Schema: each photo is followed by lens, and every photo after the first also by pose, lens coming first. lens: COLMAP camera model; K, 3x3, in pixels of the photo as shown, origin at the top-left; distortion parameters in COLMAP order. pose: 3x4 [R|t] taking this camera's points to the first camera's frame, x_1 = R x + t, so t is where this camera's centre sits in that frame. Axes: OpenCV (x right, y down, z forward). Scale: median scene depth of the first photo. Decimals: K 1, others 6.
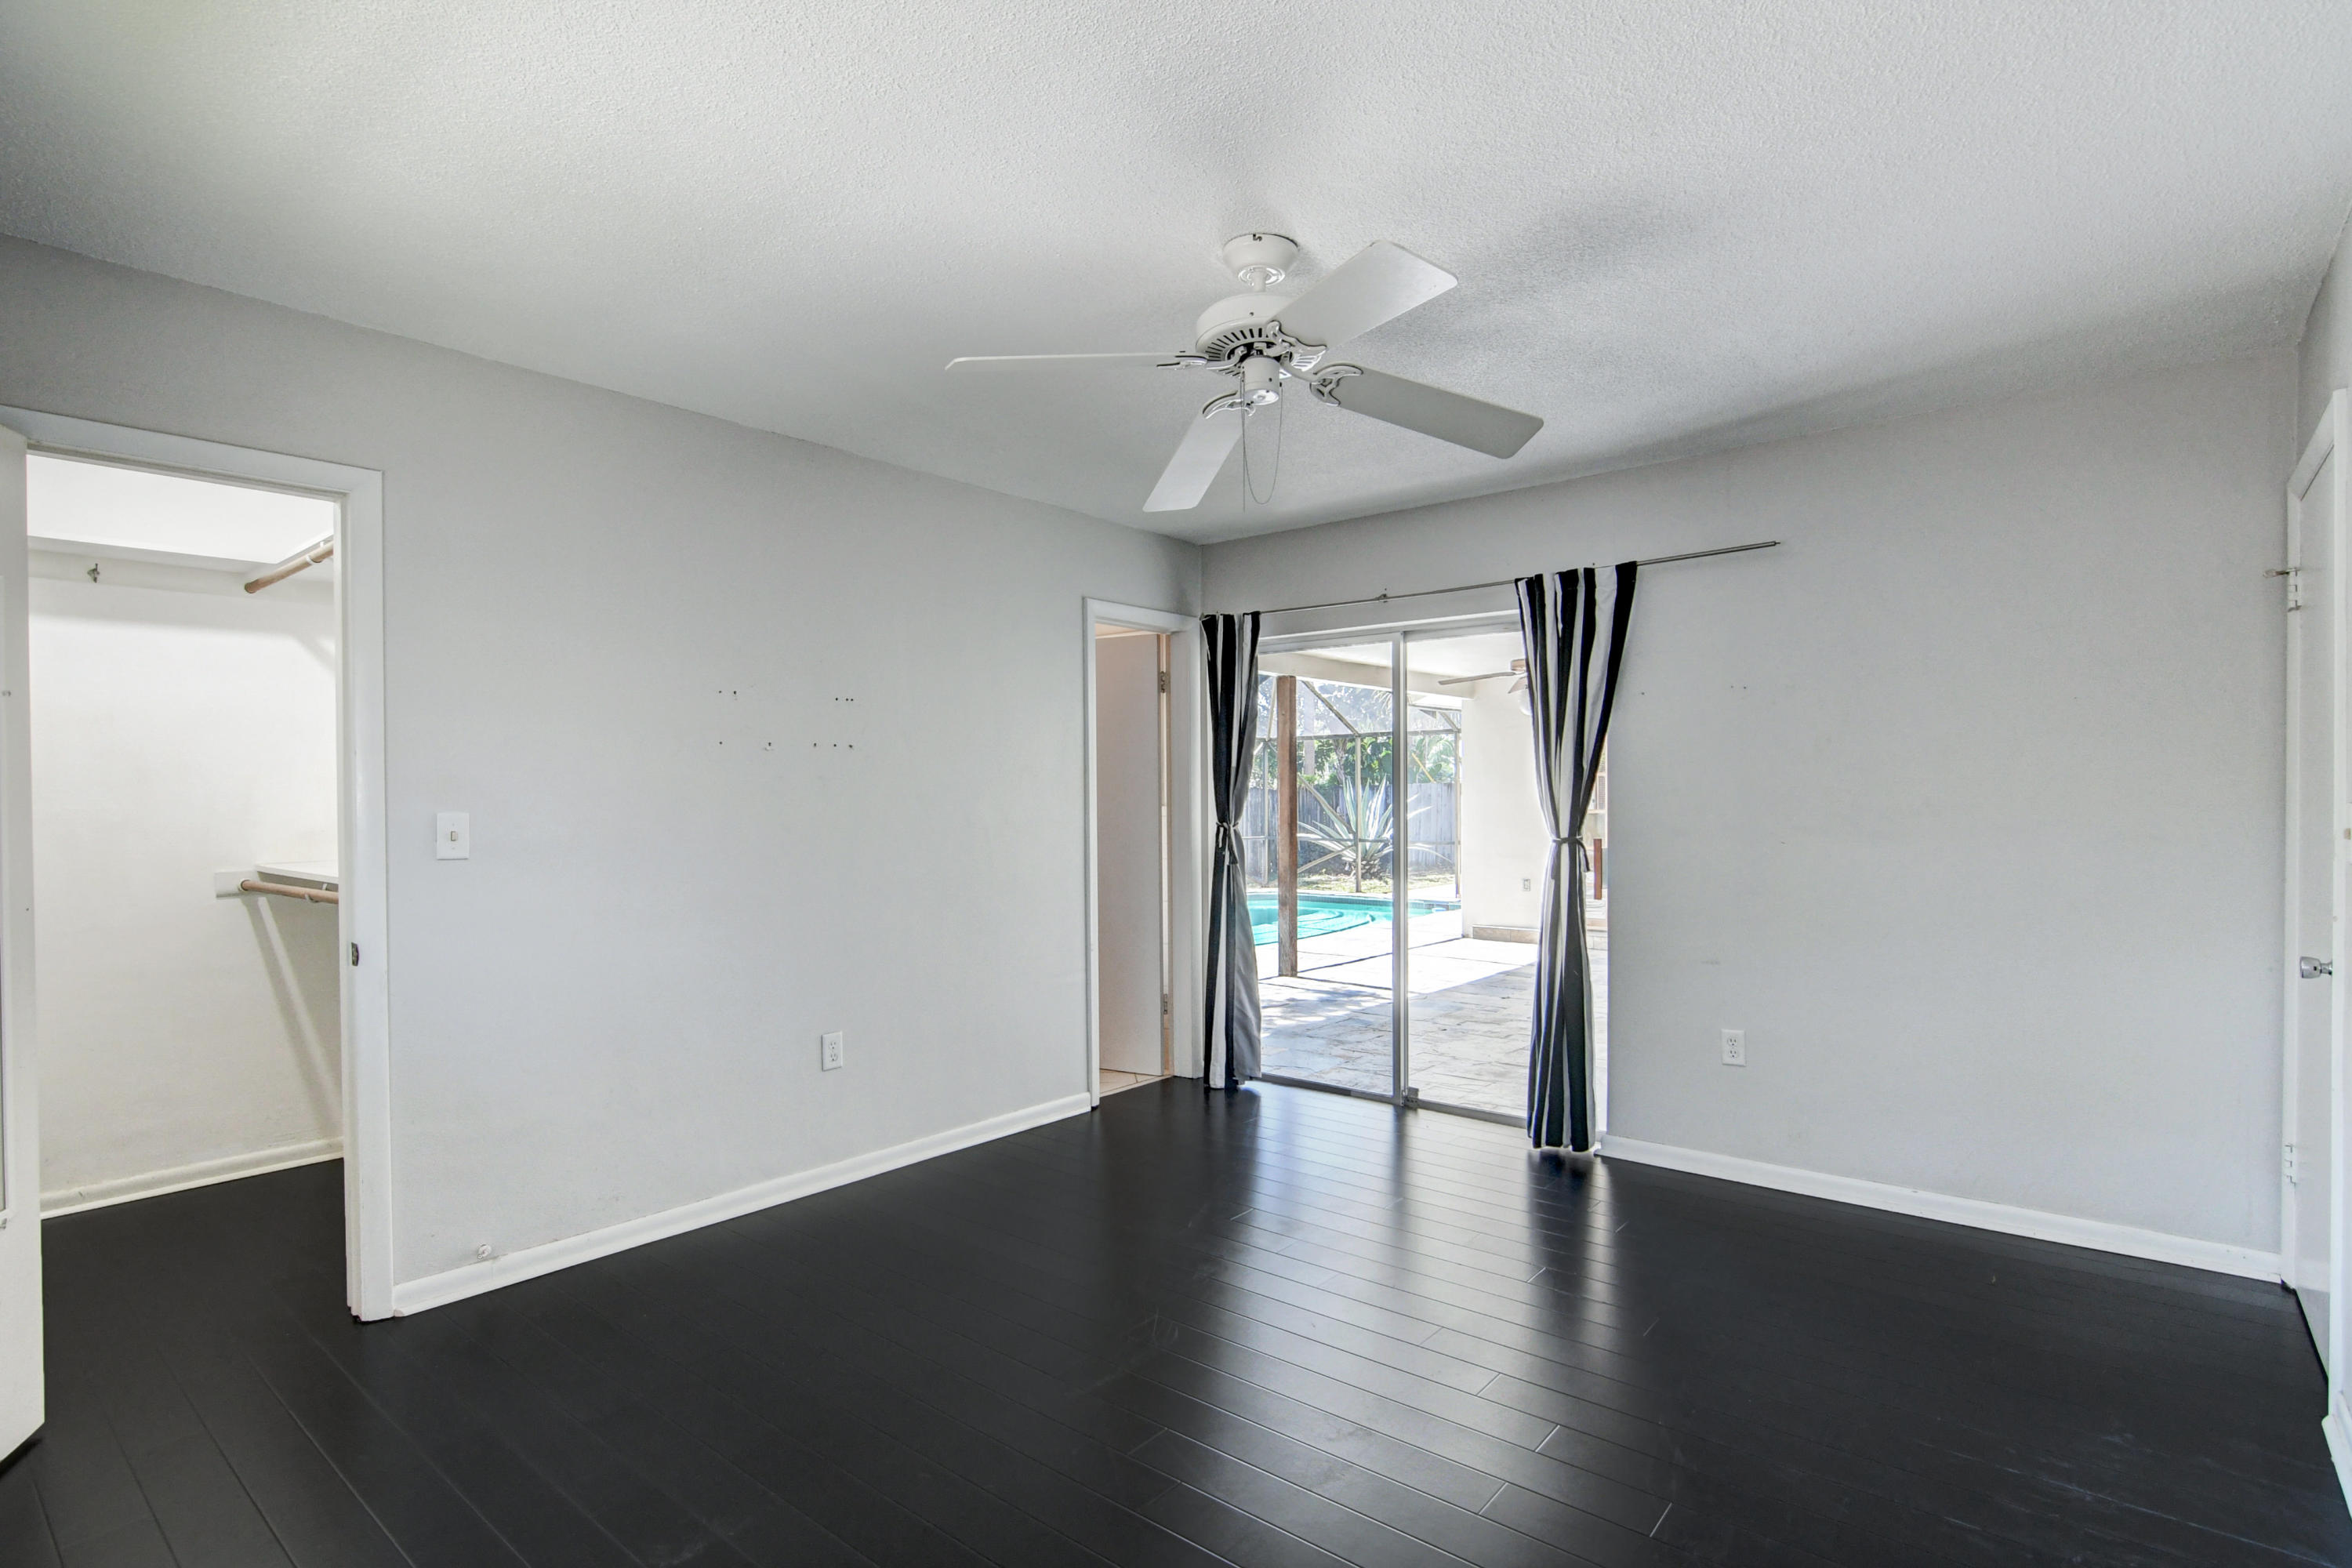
lens RADIAL K [[1153.1, 0, 1173.7], [0, 1153.1, 798.3], [0, 0, 1]] dist [-0.028371, 0.009593]
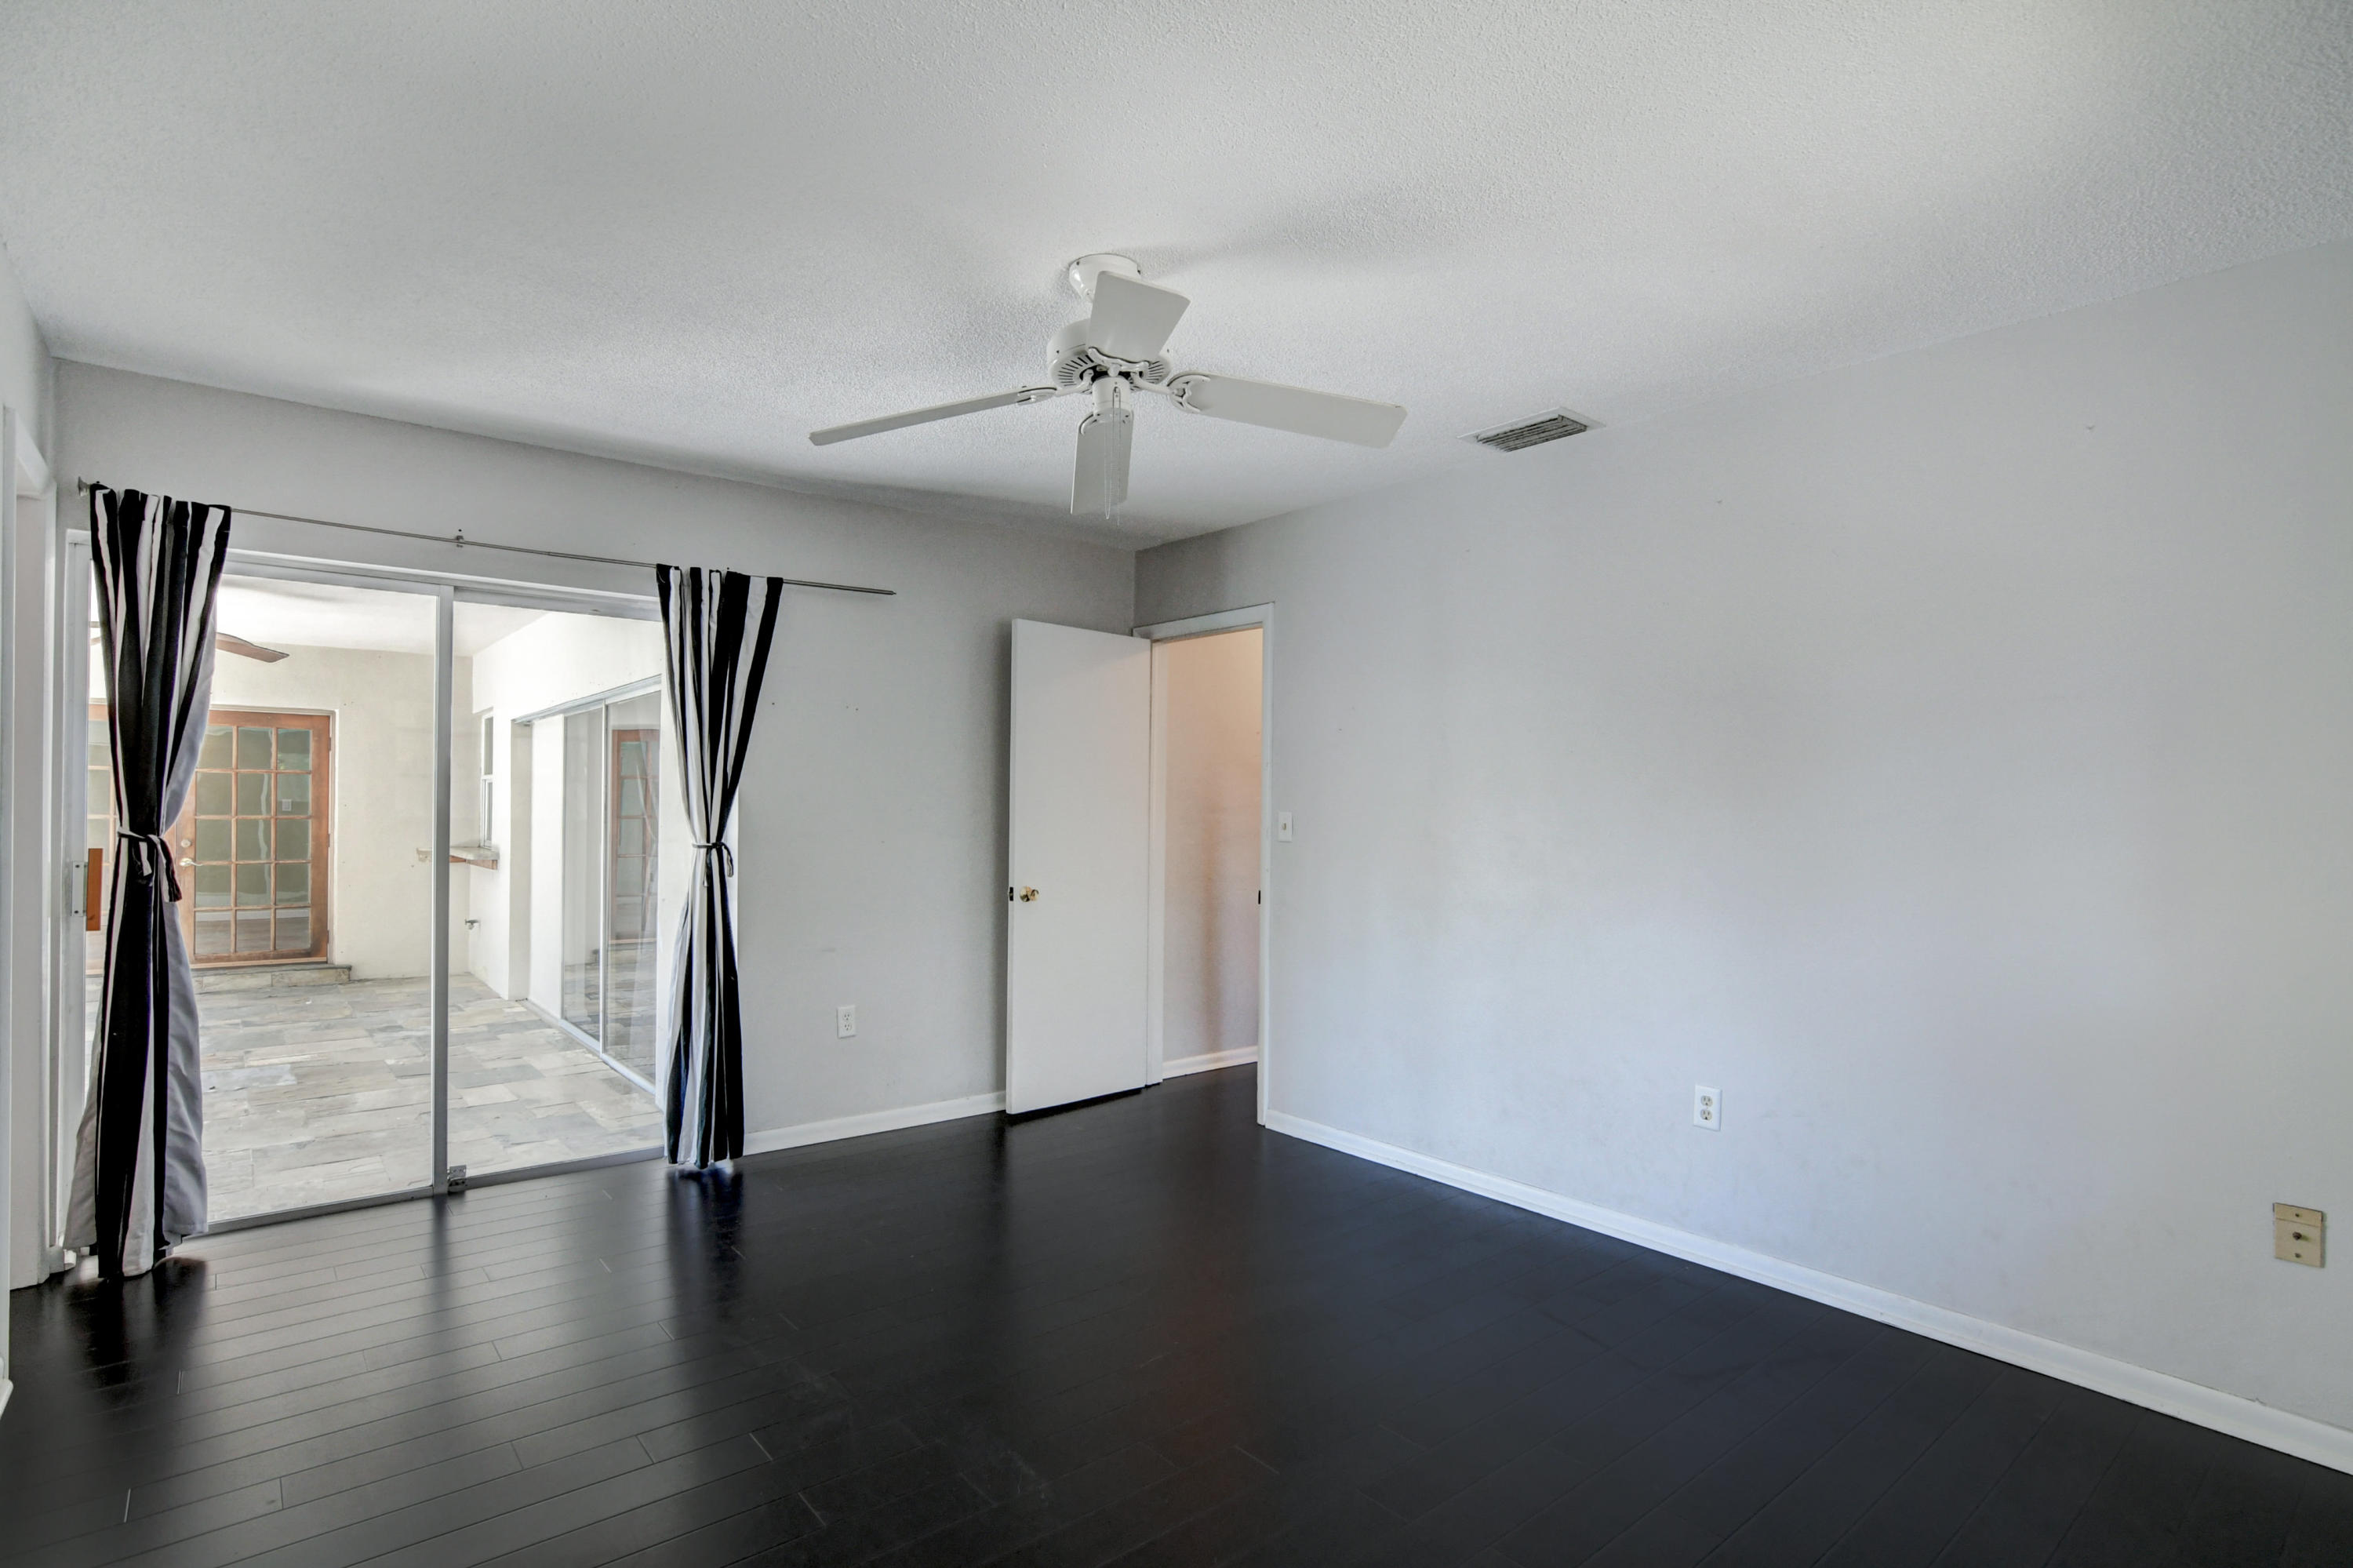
lens RADIAL K [[1153.6, 0, 1173.6], [0, 1153.6, 791.3], [0, 0, 1]] dist [-0.028371, 0.009593]
pose [[0.194011, 0.018687, 0.980821, -0.542081], [-0.011731, 0.999791, -0.016728, 0.002560], [-0.980929, -0.008261, 0.194190, 0.427689]]
